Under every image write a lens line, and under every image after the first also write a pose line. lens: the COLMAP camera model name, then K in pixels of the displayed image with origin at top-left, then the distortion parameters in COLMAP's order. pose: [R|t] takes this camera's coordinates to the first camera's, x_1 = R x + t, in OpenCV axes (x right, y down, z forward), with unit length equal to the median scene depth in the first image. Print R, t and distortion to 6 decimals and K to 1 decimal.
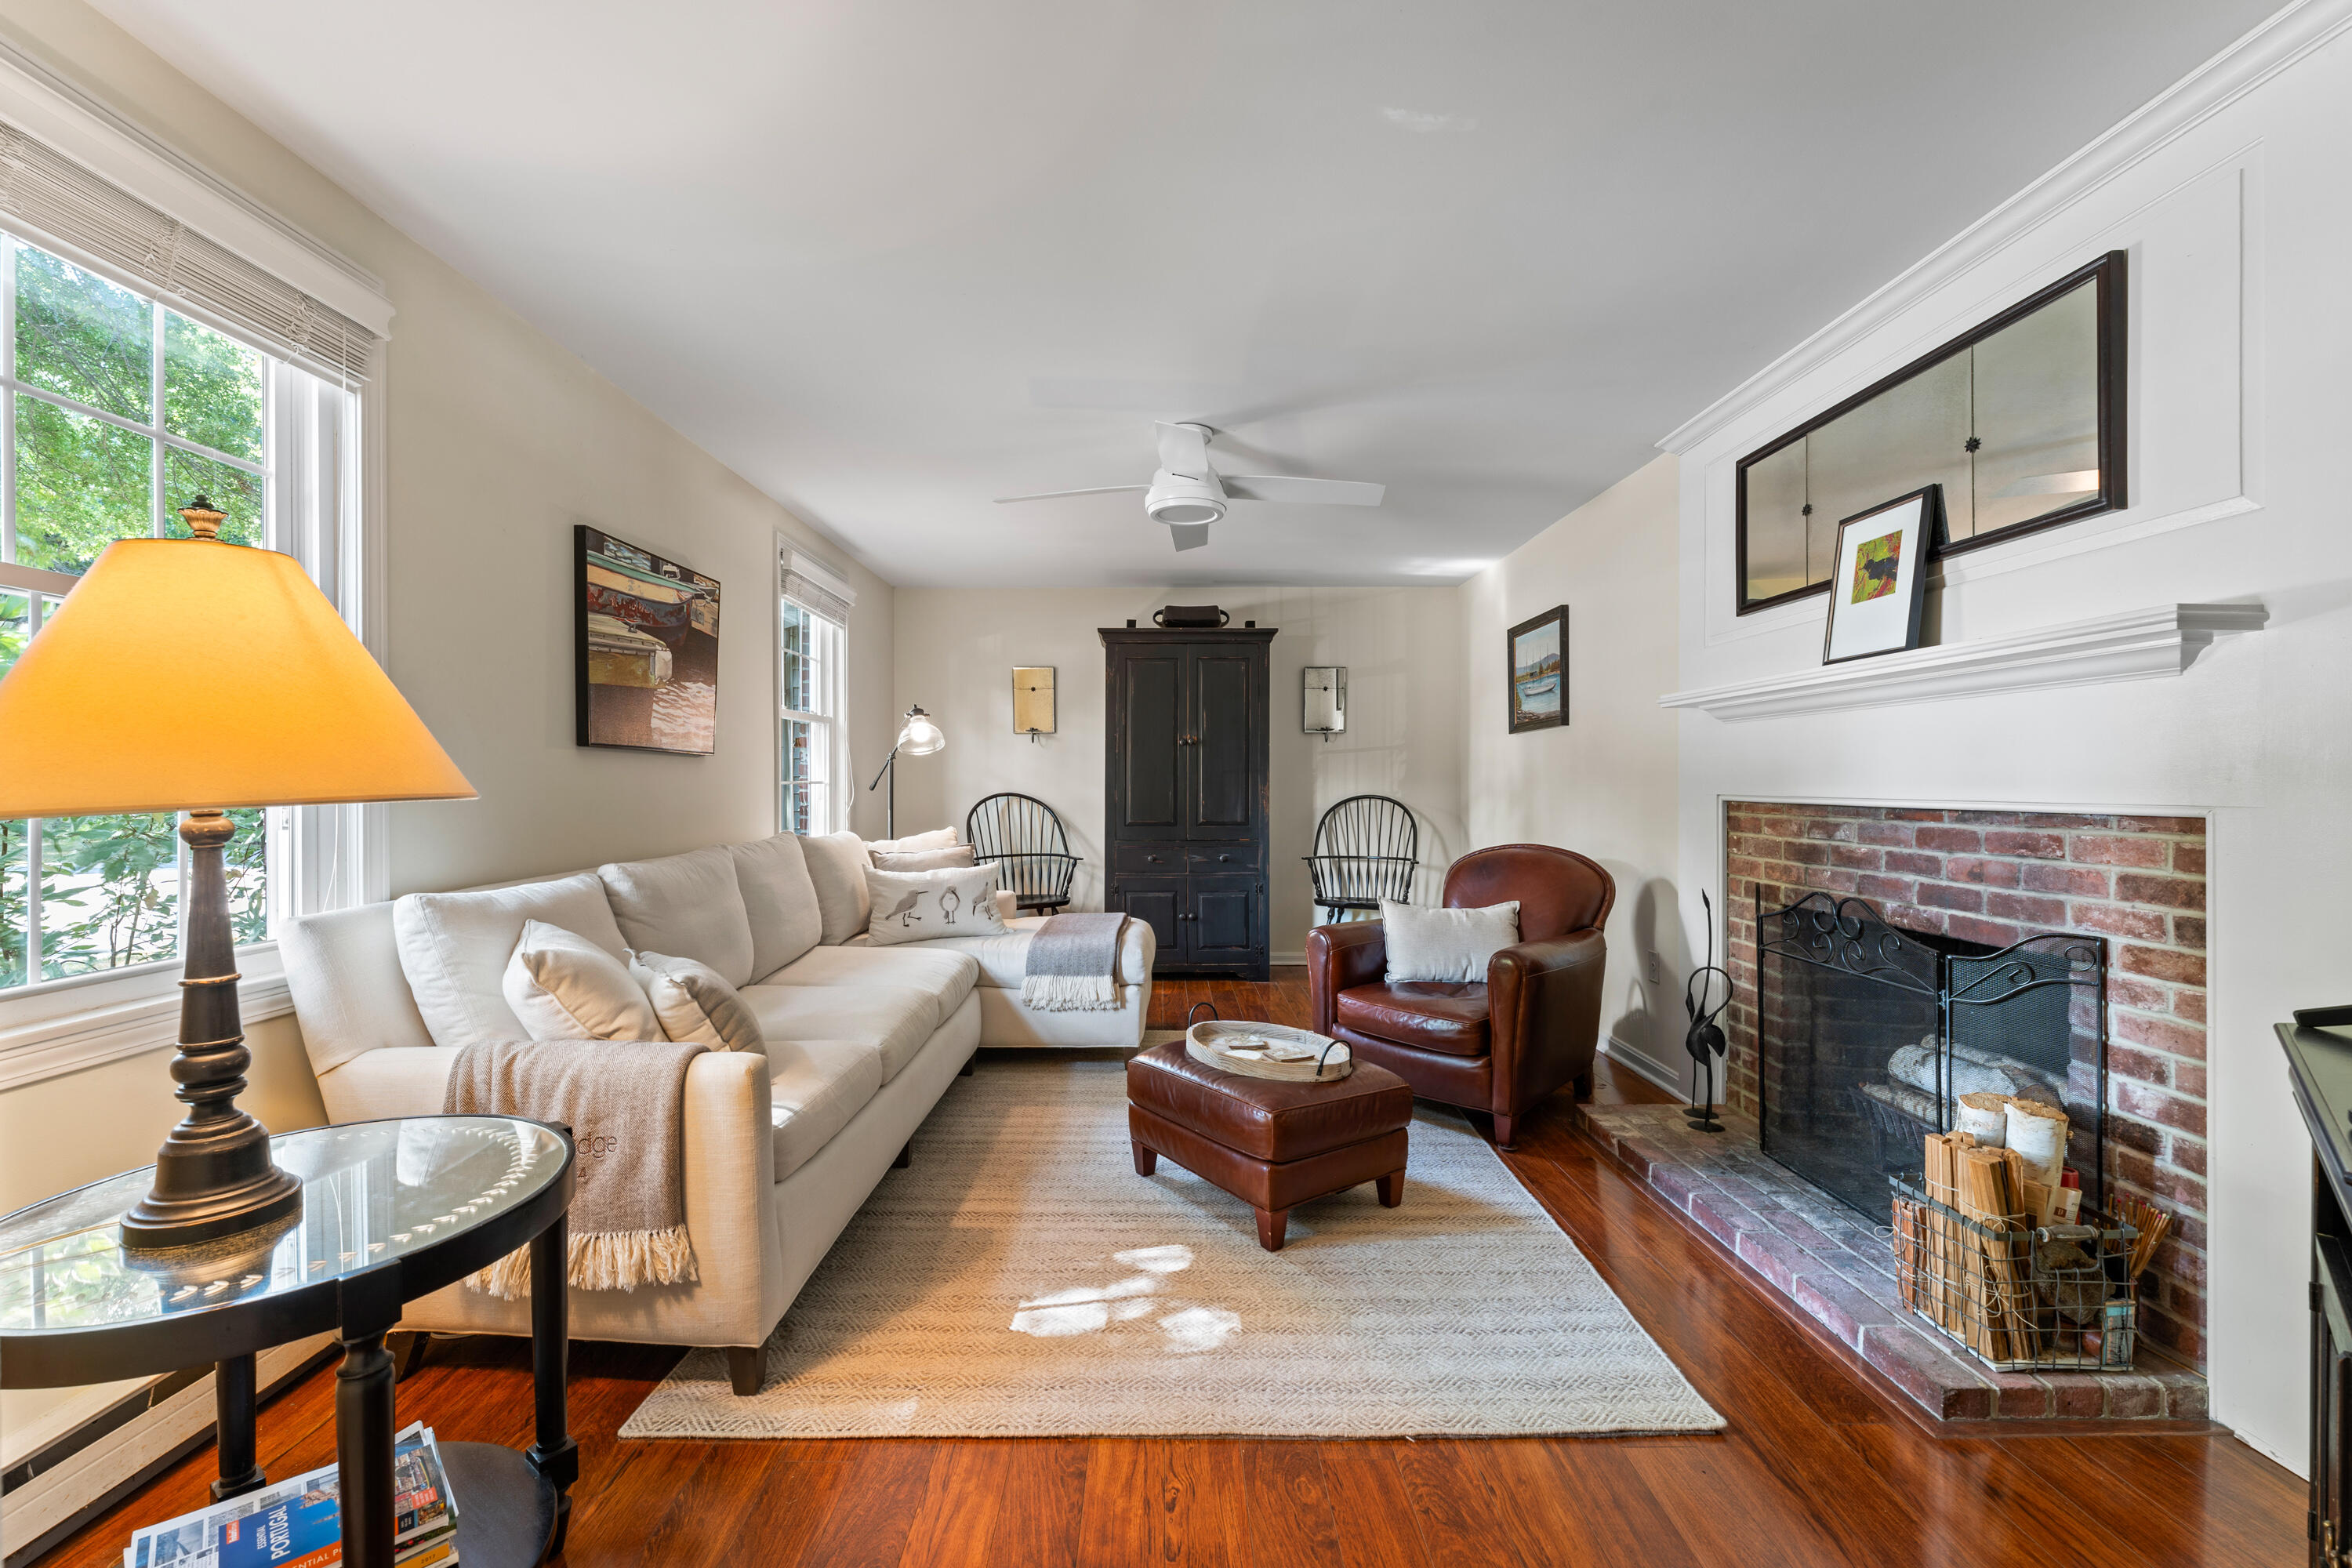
lens RADIAL K [[966.2, 0, 1175.1], [0, 966.2, 786.4], [0, 0, 1]] dist [0.003248, 0.000104]
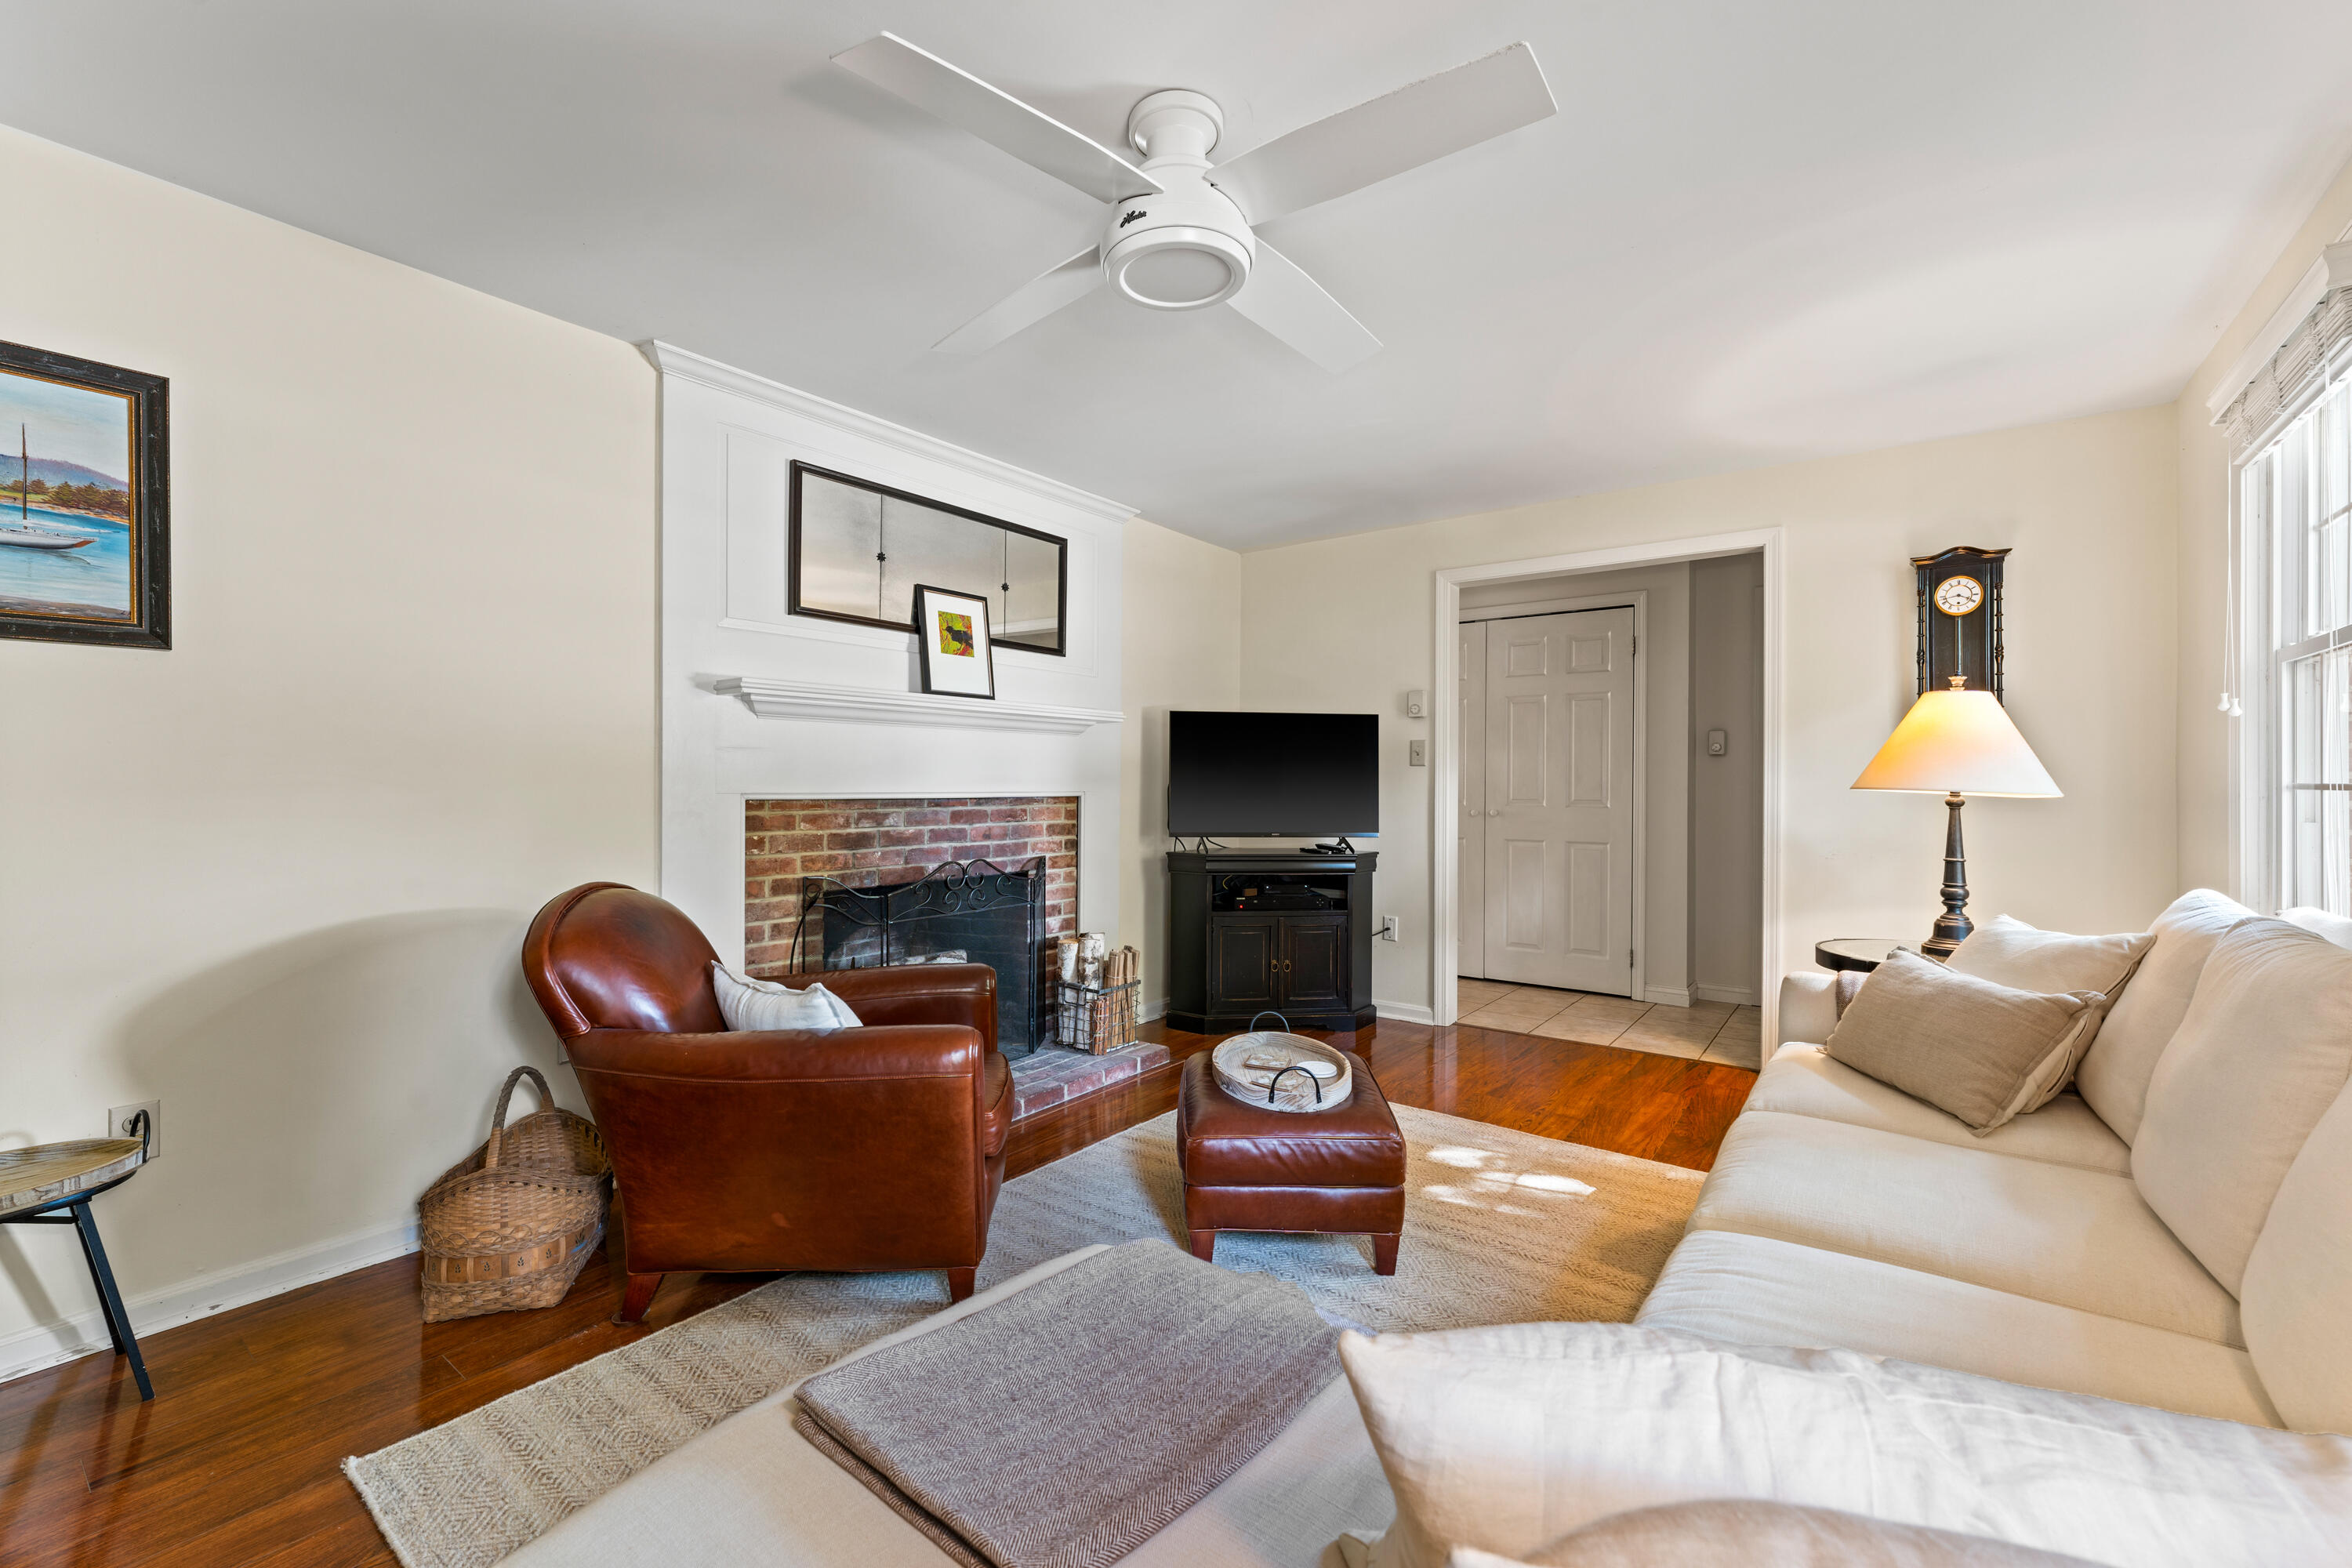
lens RADIAL K [[966.2, 0, 1172.9], [0, 966.2, 781.4], [0, 0, 1]] dist [0.003248, 0.000104]
pose [[-0.786669, -0.000250, 0.617374, -0.446378], [0.000344, 1.000000, 0.000843, -0.004912], [-0.617374, 0.000875, -0.786669, 2.006164]]
